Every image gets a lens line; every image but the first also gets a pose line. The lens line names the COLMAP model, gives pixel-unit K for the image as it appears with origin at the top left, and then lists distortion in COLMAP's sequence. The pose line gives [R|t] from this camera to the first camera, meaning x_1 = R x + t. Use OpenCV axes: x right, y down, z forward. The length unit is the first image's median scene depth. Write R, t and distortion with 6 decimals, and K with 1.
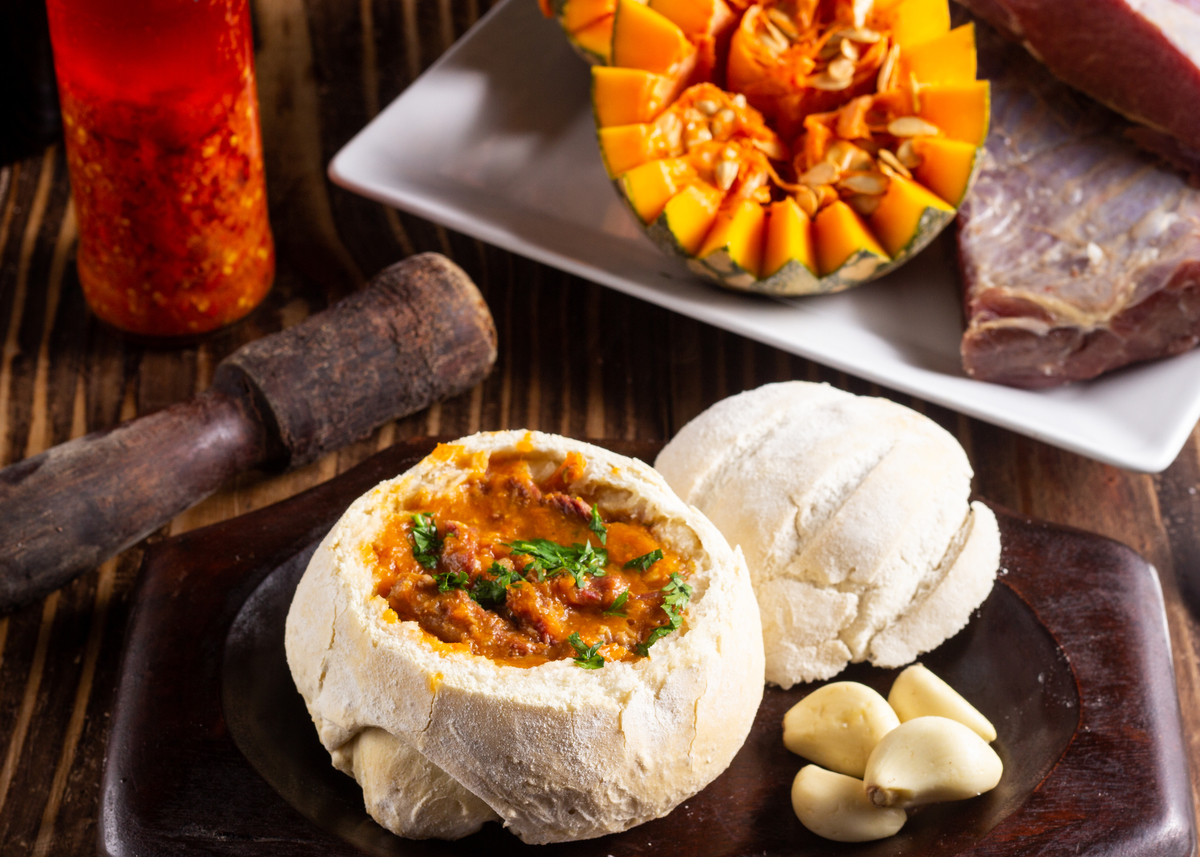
lens RADIAL K [[1756.9, 0, 600.0], [0, 1756.9, 428.5], [0, 0, 1]] dist [-0.002022, -0.030651]
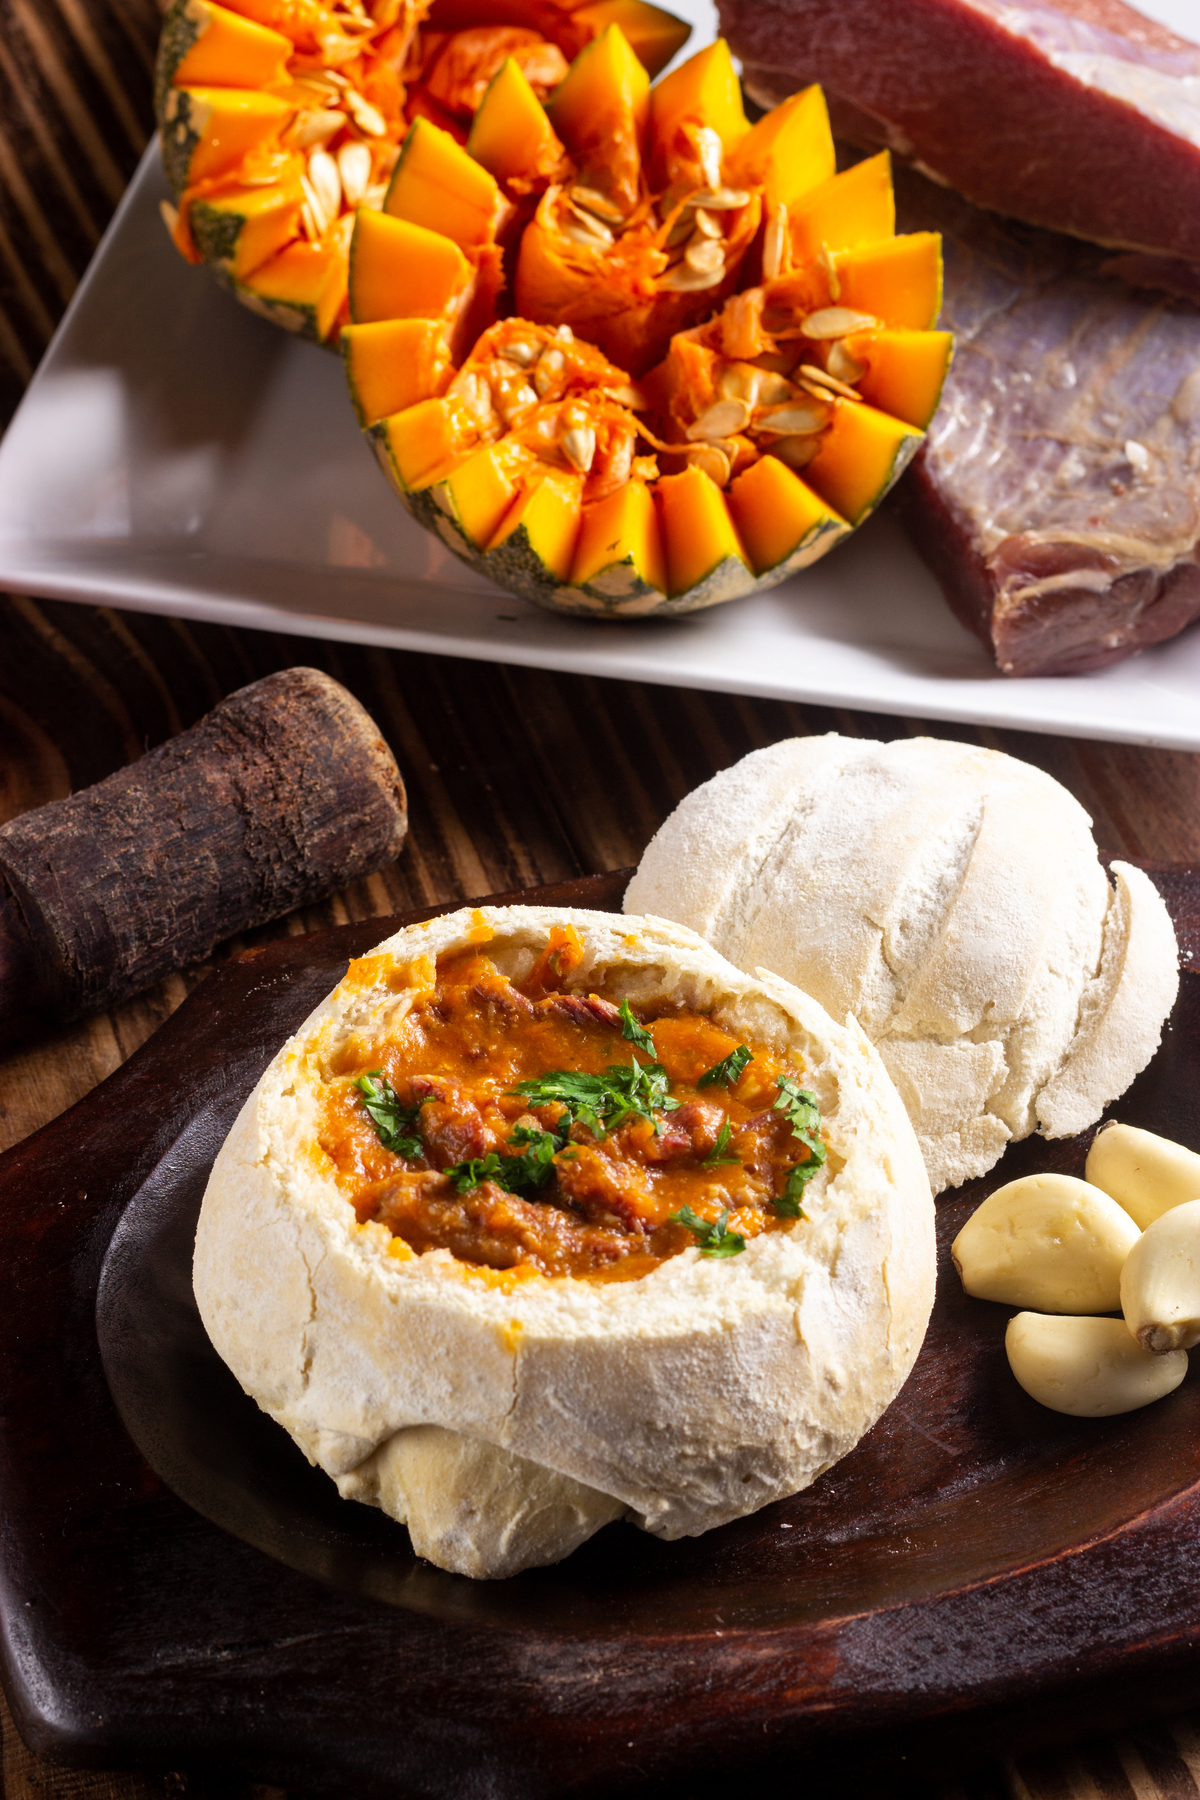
lens RADIAL K [[2621.4, 0, 600.0], [0, 2621.4, 900.0], [0, 0, 1]] dist [-0.016554, 0.003994]
pose [[0.969774, -0.218936, 0.107731, -0.094246], [0.215629, 0.975589, 0.041584, -0.030117], [-0.114205, -0.017097, 0.993310, 0.043592]]
